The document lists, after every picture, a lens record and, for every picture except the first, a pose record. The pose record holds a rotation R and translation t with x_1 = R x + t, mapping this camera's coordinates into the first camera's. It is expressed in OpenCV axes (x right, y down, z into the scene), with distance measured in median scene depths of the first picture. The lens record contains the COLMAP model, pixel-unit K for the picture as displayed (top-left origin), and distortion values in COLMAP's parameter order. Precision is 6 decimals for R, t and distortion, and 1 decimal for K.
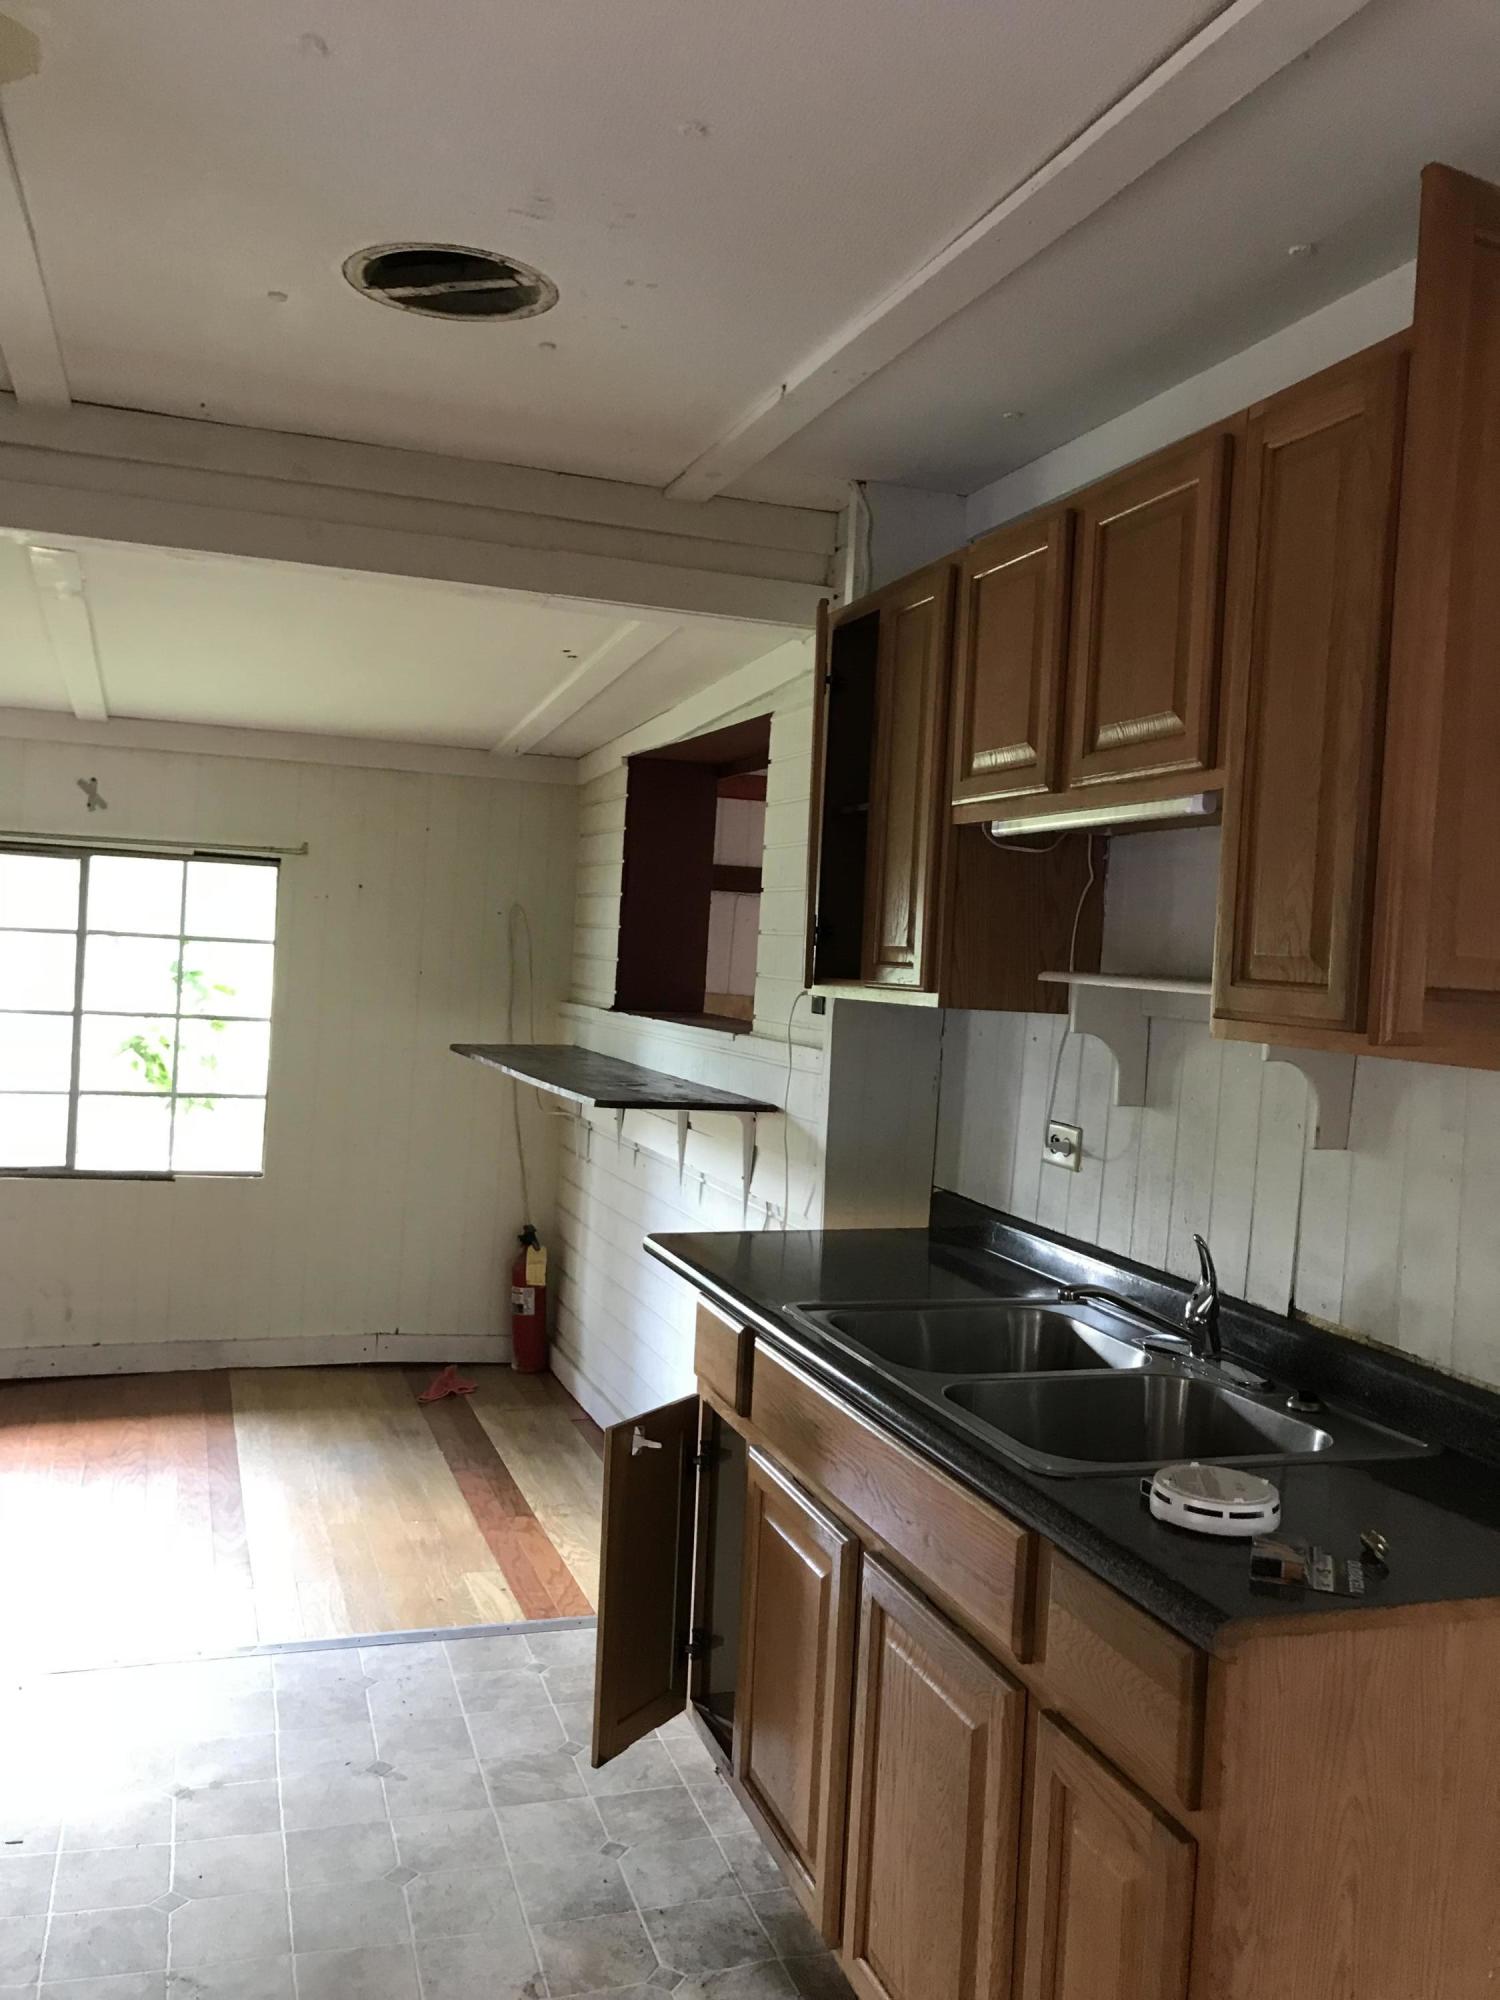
lens RADIAL K [[1659.4, 0, 752.1], [0, 1659.4, 991.8], [0, 0, 1]] dist [0.034923, -0.038407]
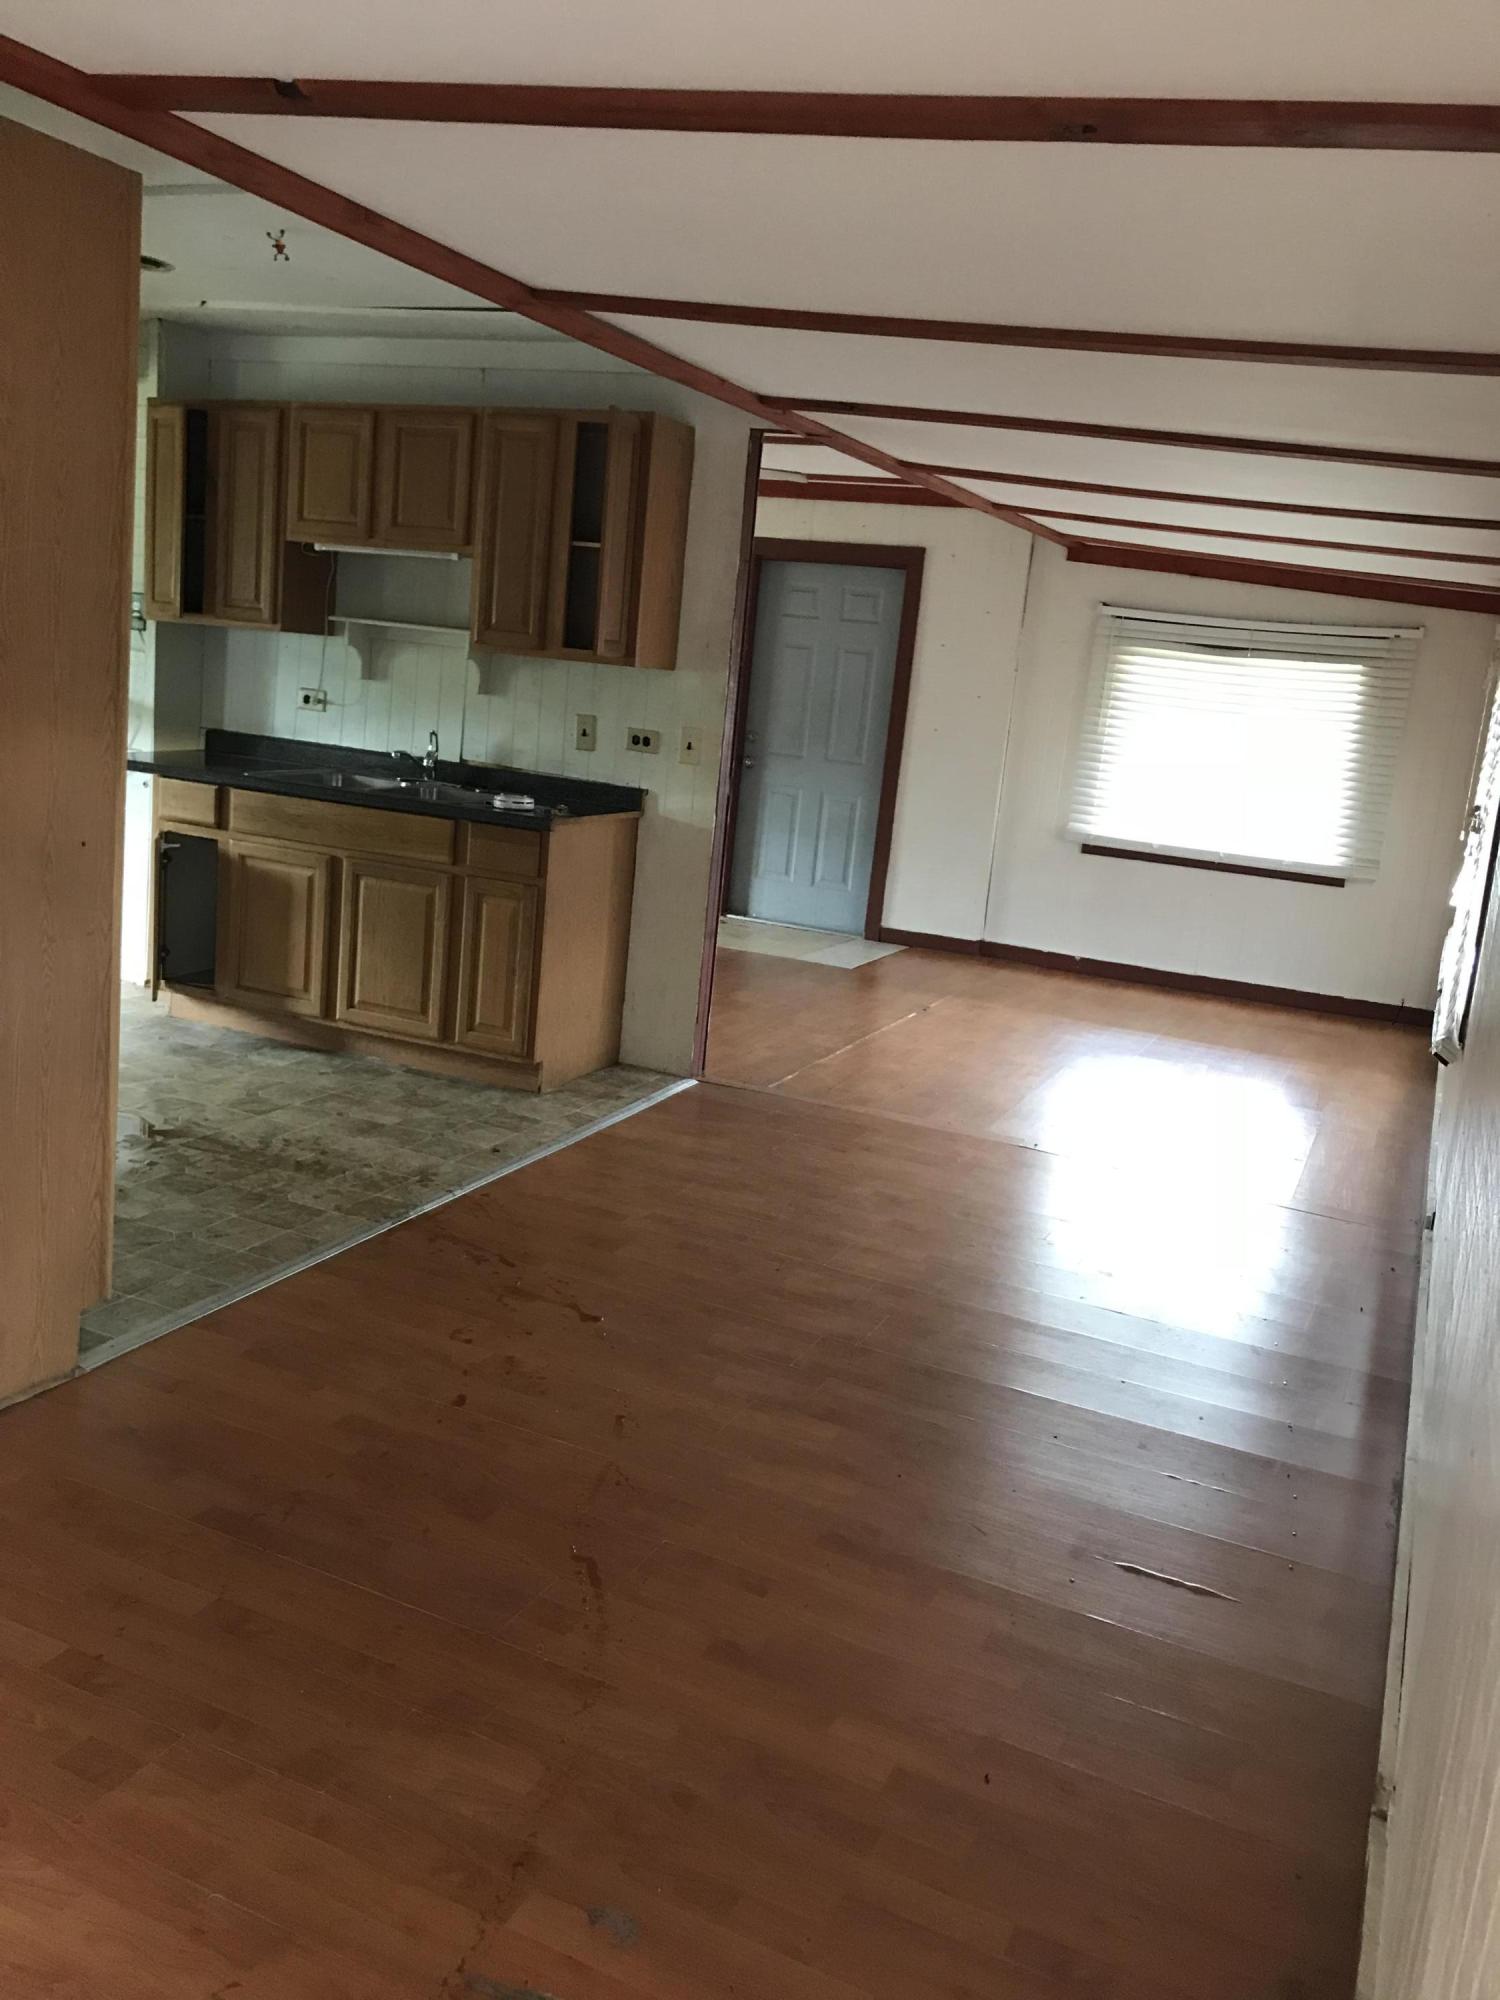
lens RADIAL K [[1659.4, 0, 750.4], [0, 1659.4, 999.3], [0, 0, 1]] dist [0.034923, -0.038407]
pose [[0.687322, -0.136464, 0.713419, -0.803008], [-0.037691, 0.974169, 0.222652, -0.021519], [-0.725375, -0.179923, 0.664424, -0.694608]]
